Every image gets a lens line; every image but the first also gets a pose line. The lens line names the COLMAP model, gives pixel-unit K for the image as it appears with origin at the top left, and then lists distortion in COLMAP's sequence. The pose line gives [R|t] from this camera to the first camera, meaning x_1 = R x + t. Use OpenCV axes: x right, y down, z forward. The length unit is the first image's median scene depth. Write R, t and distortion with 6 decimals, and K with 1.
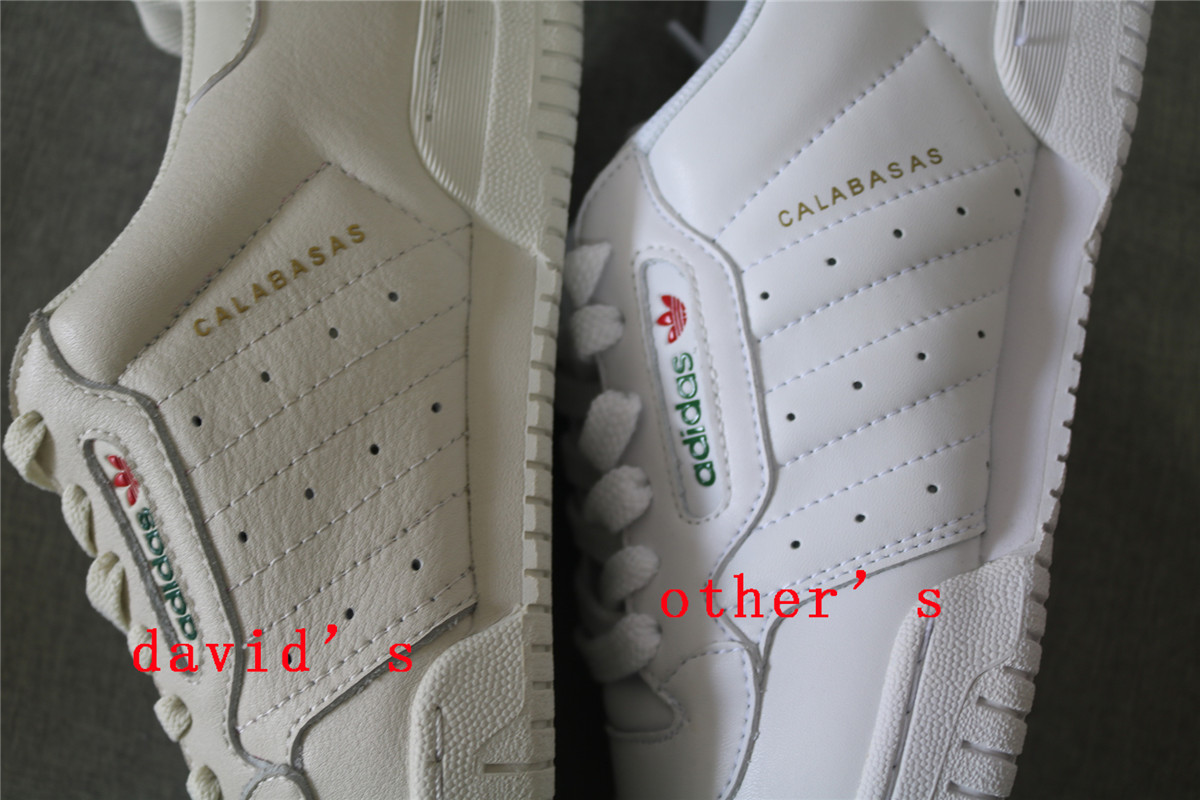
lens RADIAL K [[883.2, 0, 608.8], [0, 883.2, 396.1], [0, 0, 1]] dist [-0.040228, 0.009720]
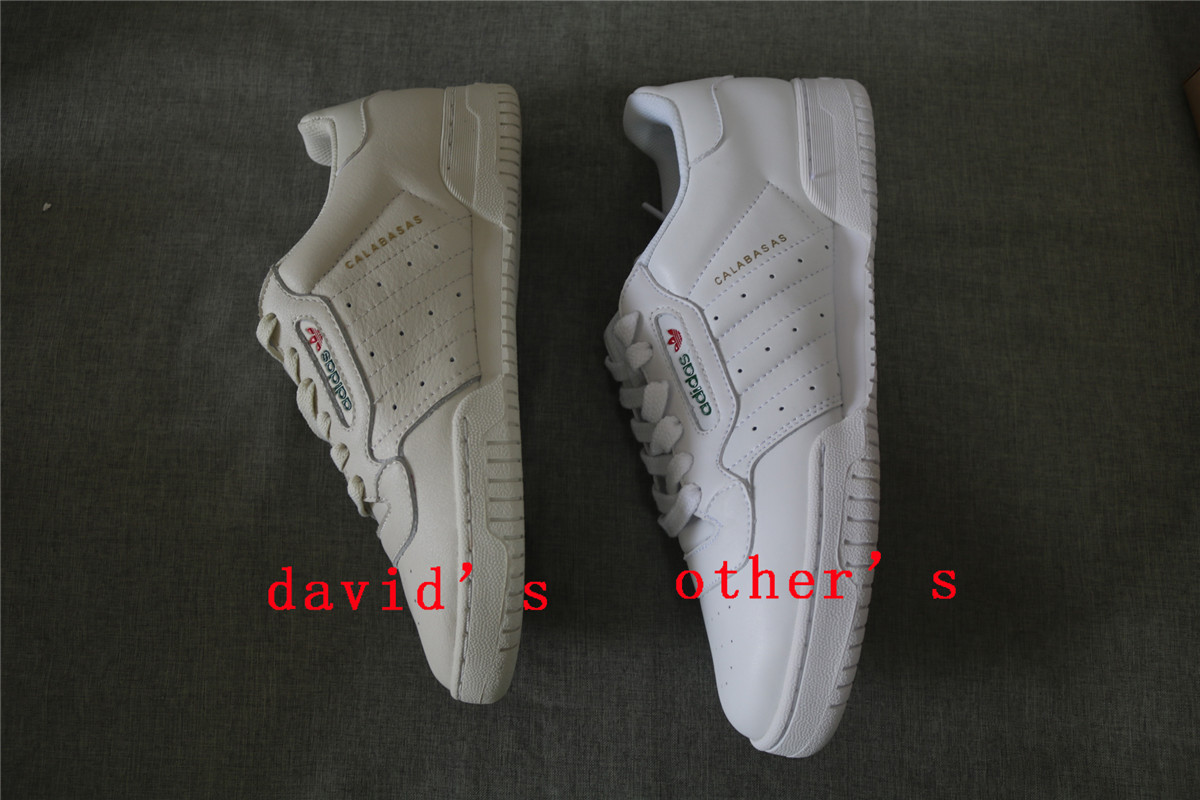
lens RADIAL K [[658.5, 0, 592.3], [0, 658.5, 401.1], [0, 0, 1]] dist [-0.024013, 0.003691]
pose [[0.996534, -0.078263, -0.028181, 0.155164], [0.075130, 0.992257, -0.098900, 0.459986], [0.035703, 0.096440, 0.994698, -0.560698]]
